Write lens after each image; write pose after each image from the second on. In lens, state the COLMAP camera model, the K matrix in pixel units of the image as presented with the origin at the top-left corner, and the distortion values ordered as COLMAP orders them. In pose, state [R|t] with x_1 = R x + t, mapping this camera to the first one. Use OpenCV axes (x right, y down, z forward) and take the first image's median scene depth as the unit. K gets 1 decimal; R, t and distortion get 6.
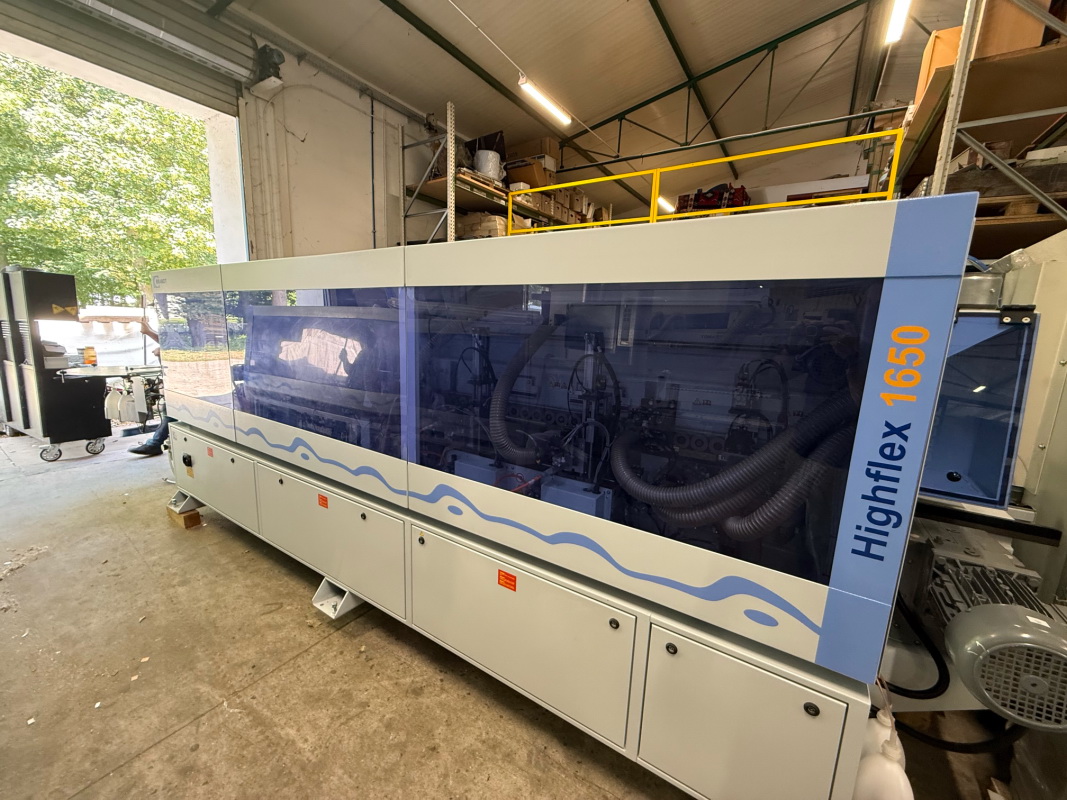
lens RADIAL K [[421.6, 0, 528.1], [0, 421.6, 398.5], [0, 0, 1]] dist [0.001426, -0.000823]
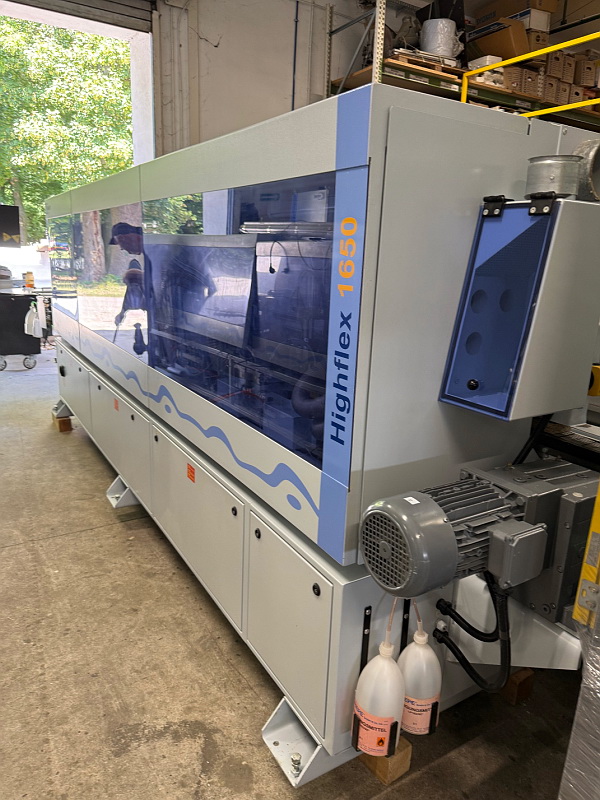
lens RADIAL K [[564.2, 0, 302.3], [0, 564.2, 400.7], [0, 0, 1]] dist [0.027239, -0.038210]
pose [[0.903989, 0.107129, -0.413917, 0.417770], [-0.079521, 0.993337, 0.083419, 0.051421], [0.420096, -0.042494, 0.906484, -0.103299]]
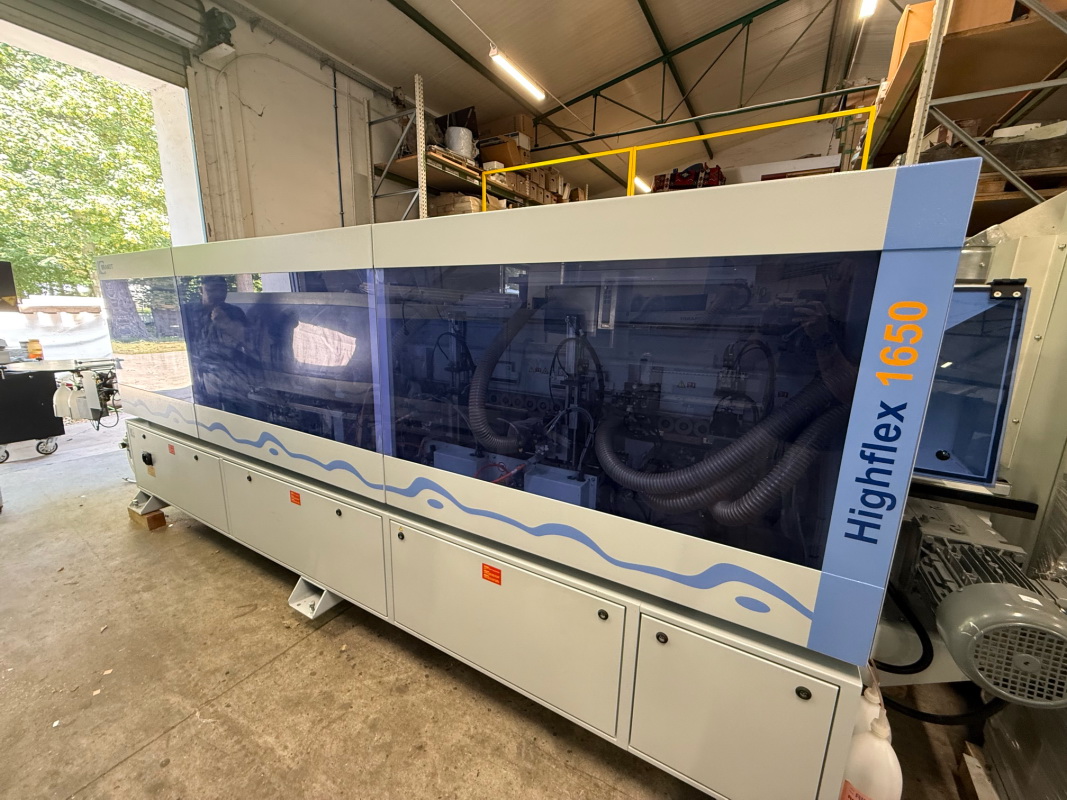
lens RADIAL K [[421.6, 0, 528.4], [0, 421.6, 398.5], [0, 0, 1]] dist [0.001426, -0.000823]
pose [[0.998496, -0.025138, 0.048719, -0.001380], [0.023397, 0.999078, 0.035984, -0.002016], [-0.049579, -0.034790, 0.998164, 0.023640]]
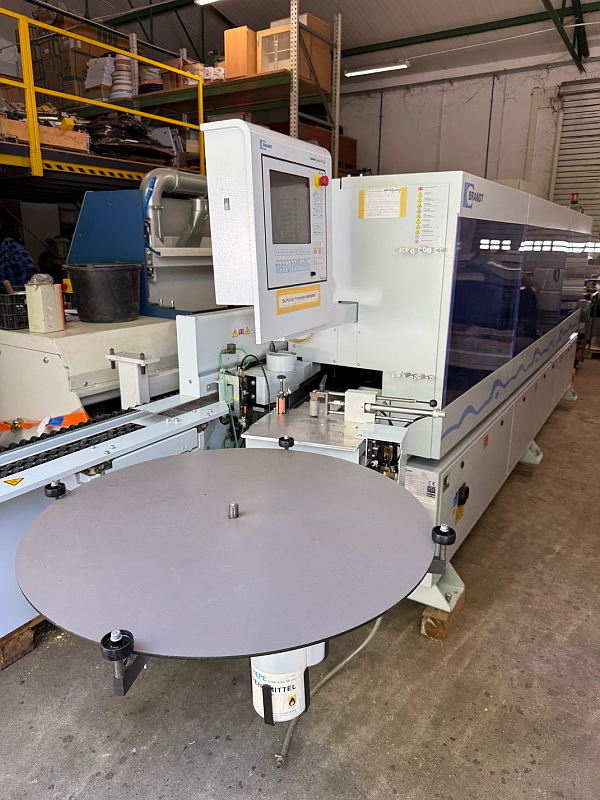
lens RADIAL K [[564.2, 0, 297.3], [0, 564.2, 391.5], [0, 0, 1]] dist [0.027239, -0.038210]
pose [[-0.013206, -0.283694, 0.958824, -1.635102], [0.181475, 0.942303, 0.281305, -0.292185], [-0.983307, 0.177717, 0.039039, 1.232335]]
